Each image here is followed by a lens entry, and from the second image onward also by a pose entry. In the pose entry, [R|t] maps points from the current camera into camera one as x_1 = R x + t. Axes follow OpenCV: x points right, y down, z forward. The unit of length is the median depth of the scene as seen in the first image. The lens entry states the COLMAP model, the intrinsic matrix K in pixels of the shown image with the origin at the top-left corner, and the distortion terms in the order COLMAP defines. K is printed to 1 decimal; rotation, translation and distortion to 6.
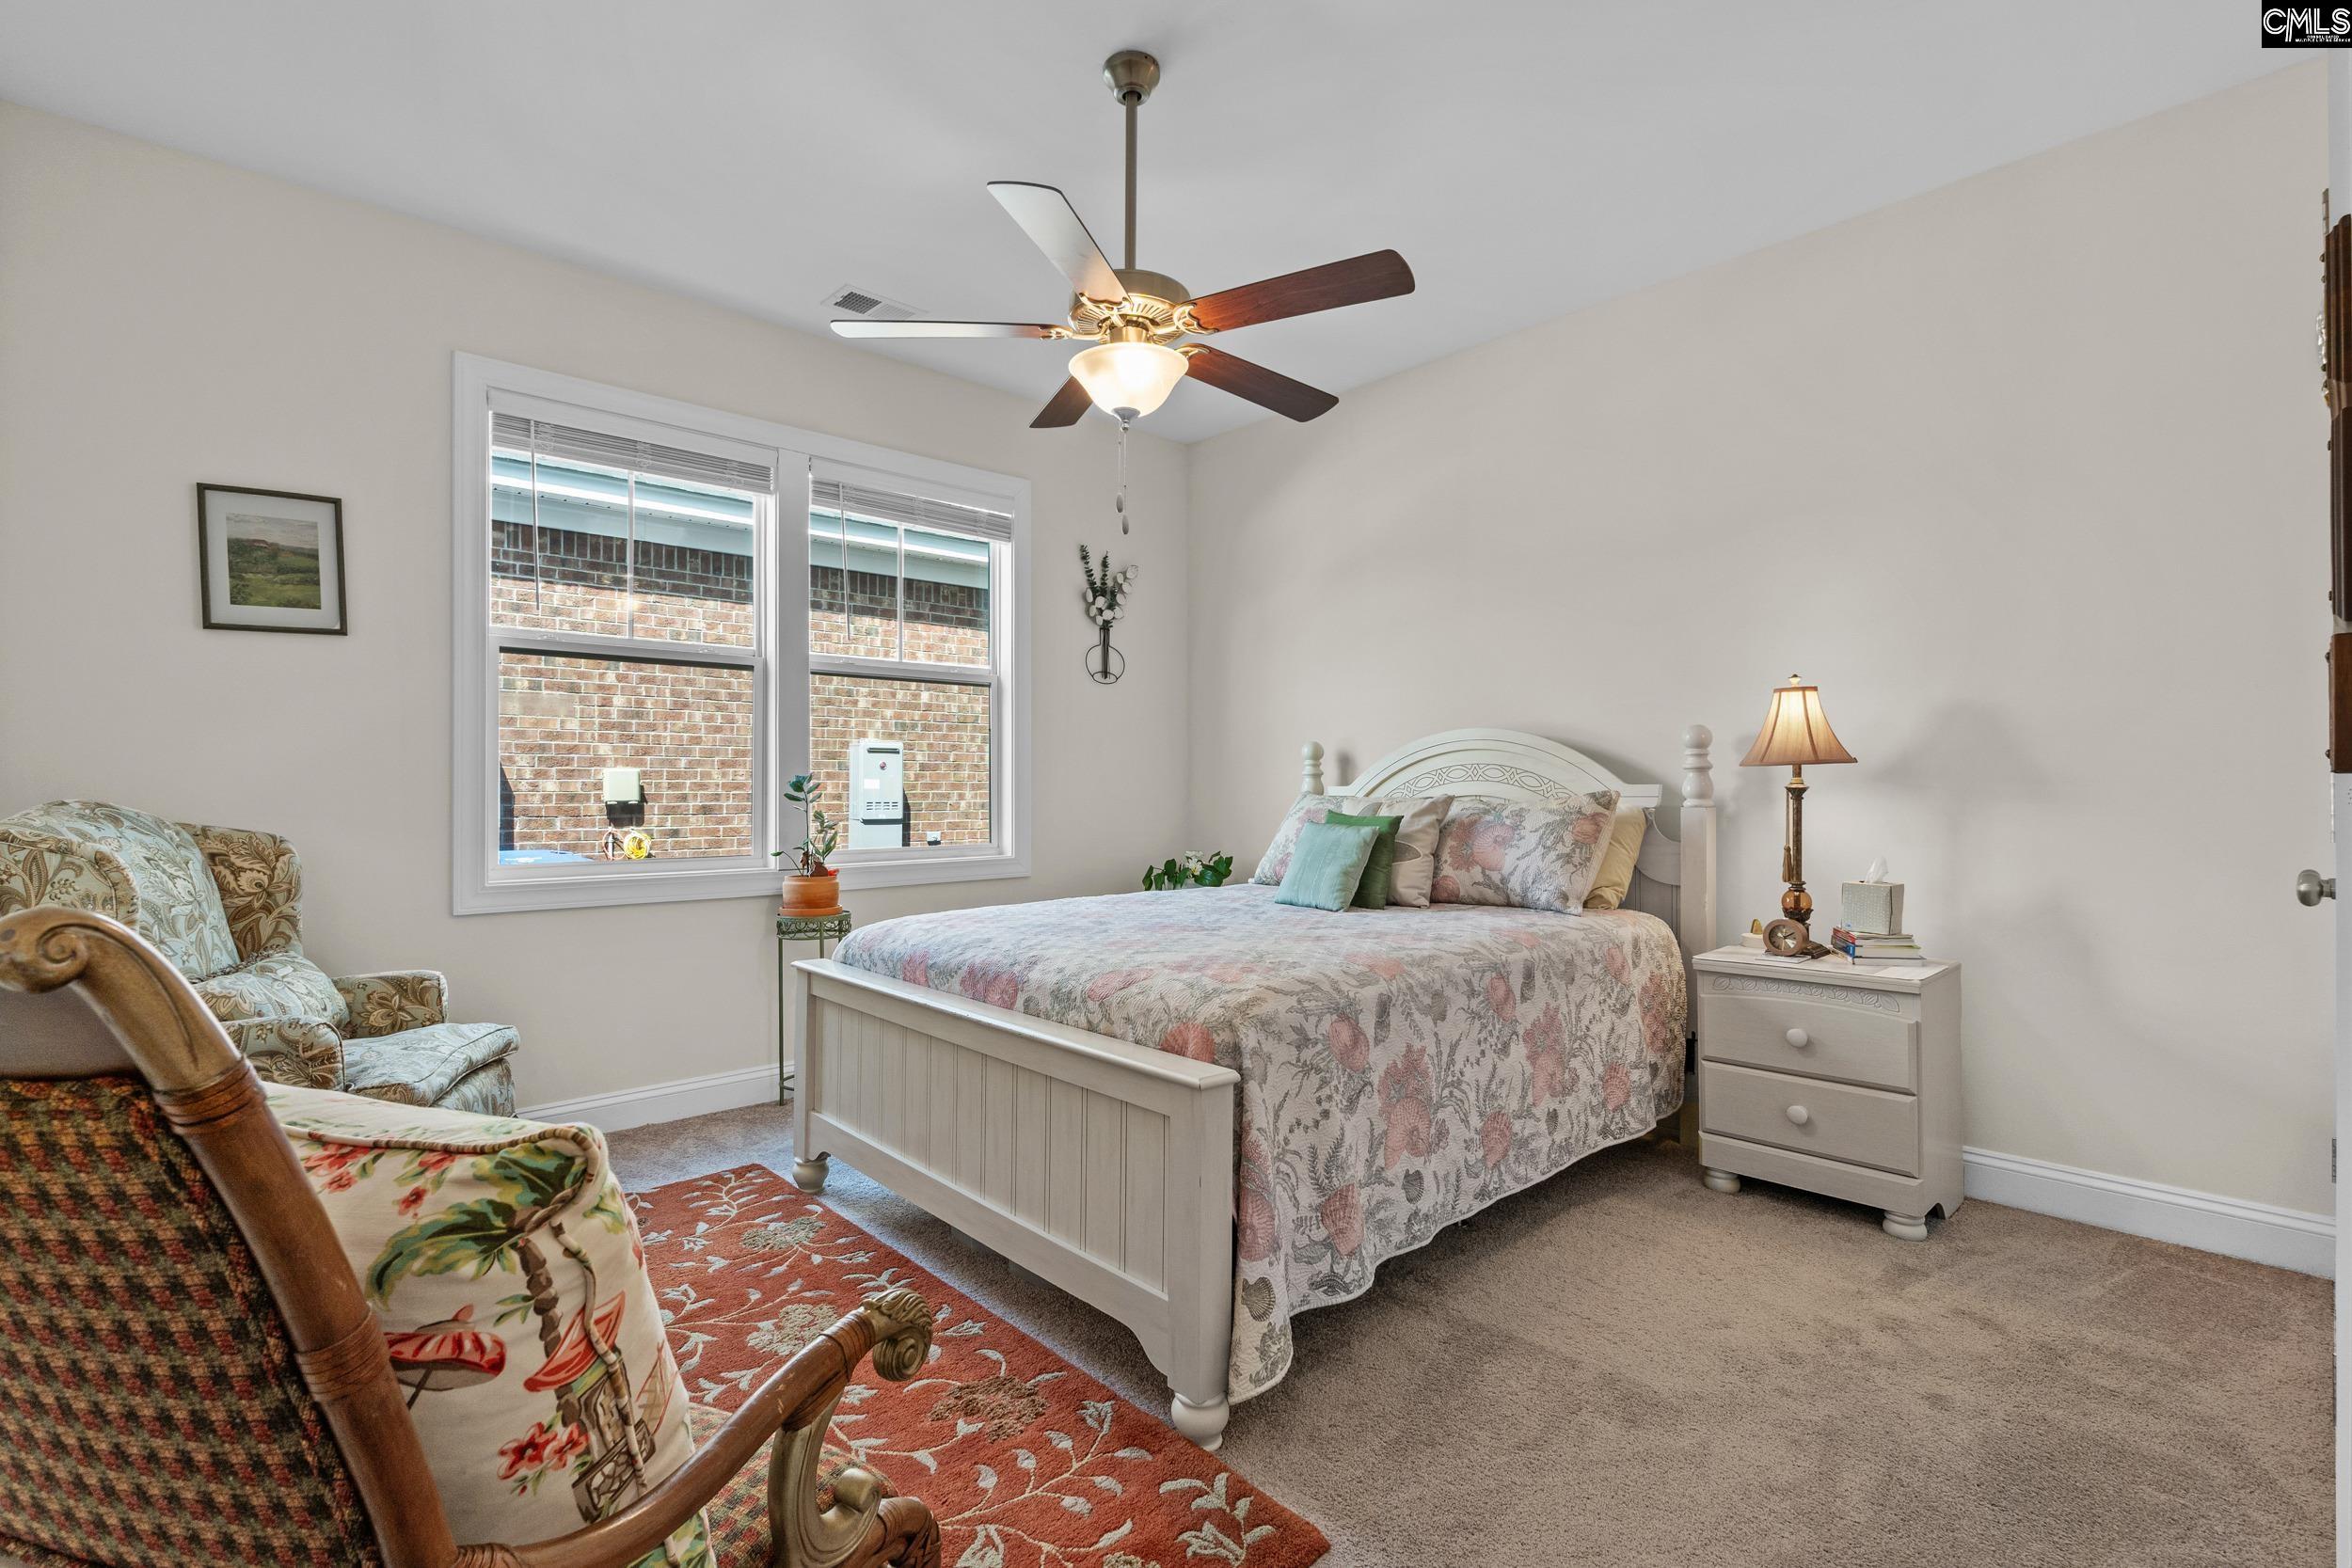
lens RADIAL K [[1083.6, 0, 1175.8], [0, 1083.6, 788.2], [0, 0, 1]] dist [-0.010211, 0.000857]
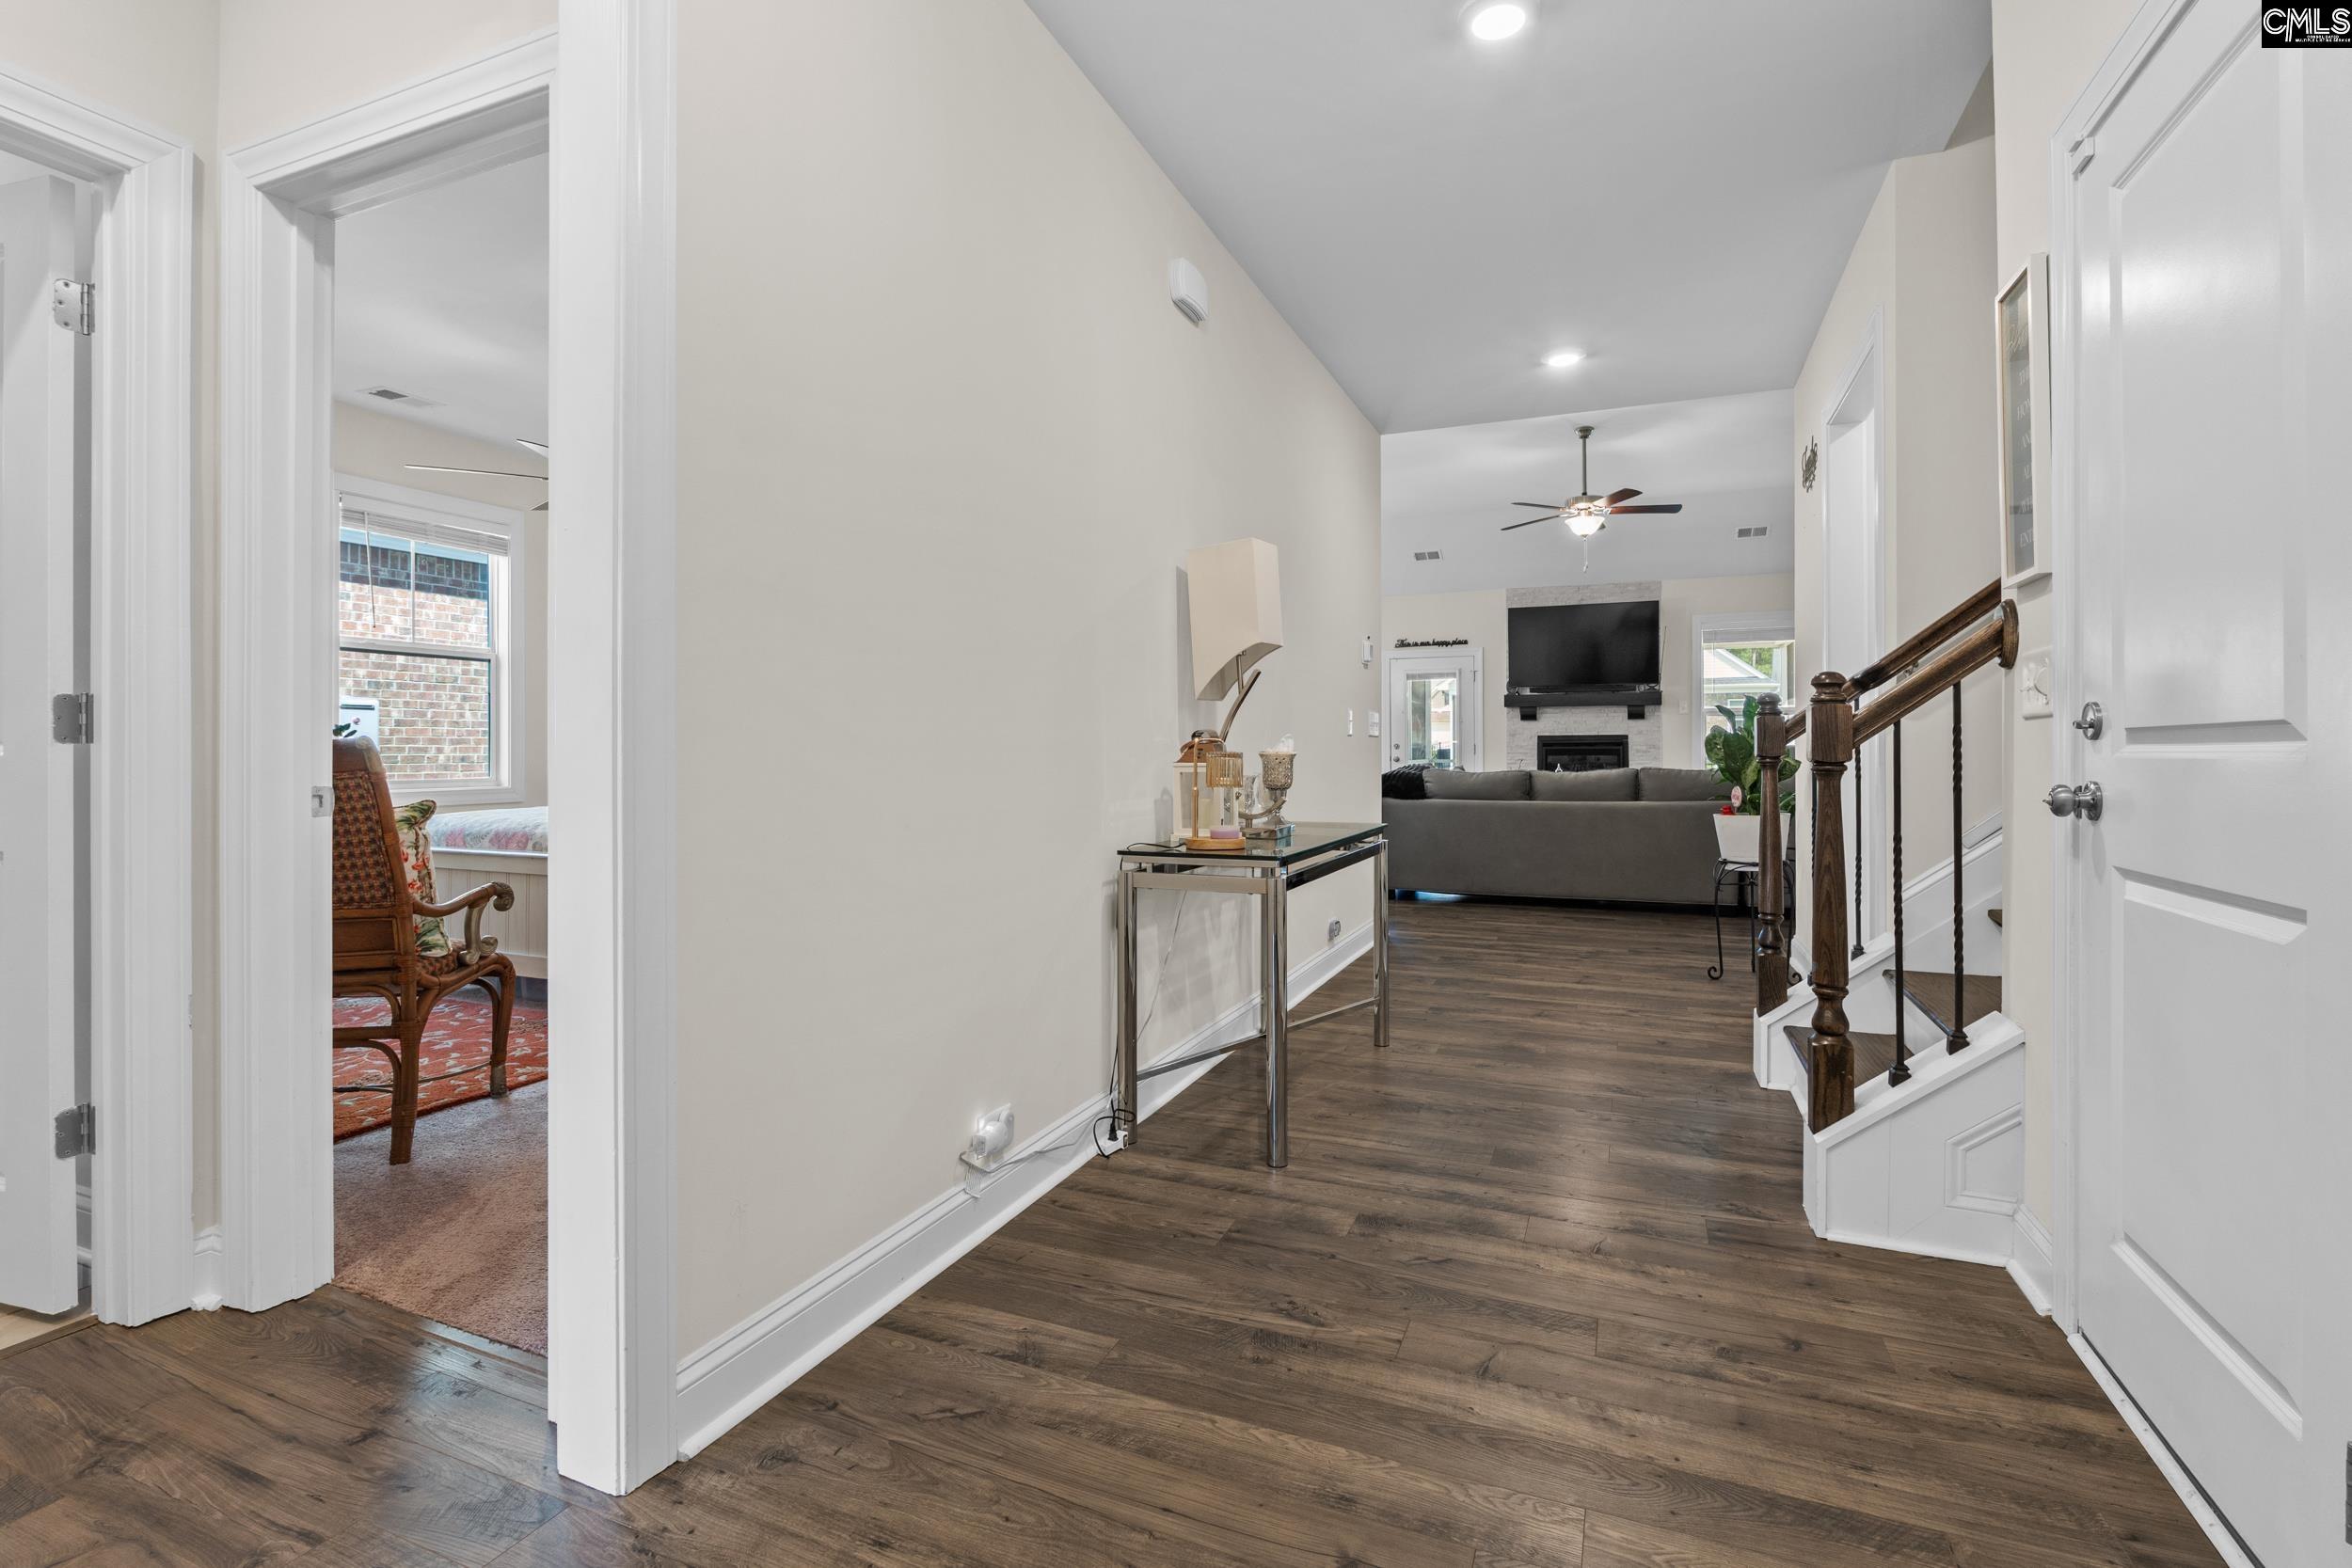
lens RADIAL K [[1083.6, 0, 1163.7], [0, 1083.6, 750.5], [0, 0, 1]] dist [-0.010211, 0.000857]
pose [[0.912881, 0.000314, 0.408226, 0.023969], [0.000280, 0.999999, -0.001394, 0.009777], [-0.408226, 0.001387, 0.912880, -0.293280]]
